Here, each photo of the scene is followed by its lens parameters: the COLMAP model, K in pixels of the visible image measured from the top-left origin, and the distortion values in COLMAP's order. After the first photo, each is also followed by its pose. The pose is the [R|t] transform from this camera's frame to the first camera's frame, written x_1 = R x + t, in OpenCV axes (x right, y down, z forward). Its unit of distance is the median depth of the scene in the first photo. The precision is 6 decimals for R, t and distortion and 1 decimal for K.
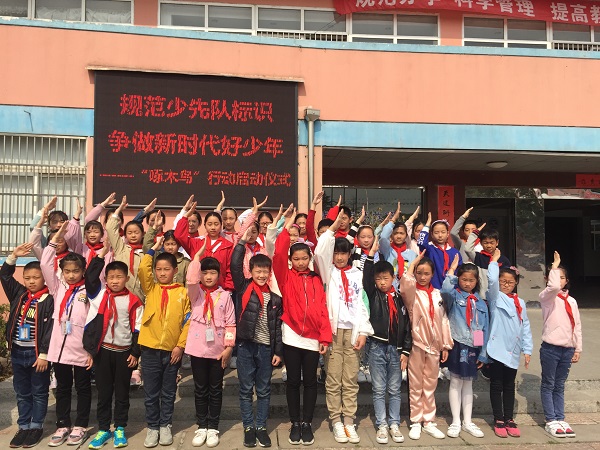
lens RADIAL K [[499.7, 0, 300.0], [0, 499.7, 225.0], [0, 0, 1]] dist [0.068673, -0.000521]
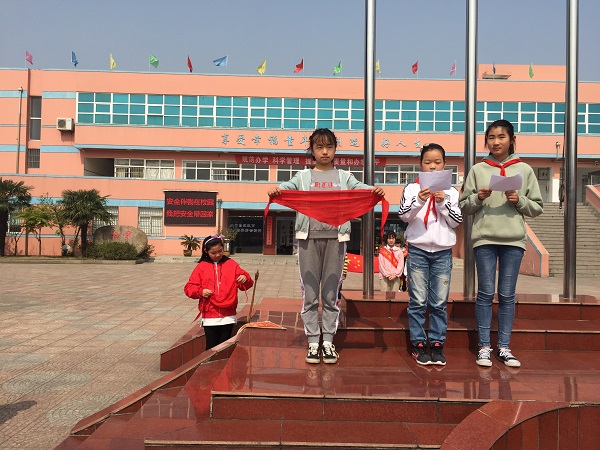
lens RADIAL K [[499.7, 0, 300.0], [0, 499.7, 225.0], [0, 0, 1]] dist [0.068673, -0.000521]
pose [[0.996662, 0.006785, -0.081362, 0.935562], [-0.005555, 0.999867, 0.015335, -0.094414], [0.081455, -0.014832, 0.996567, -2.725325]]
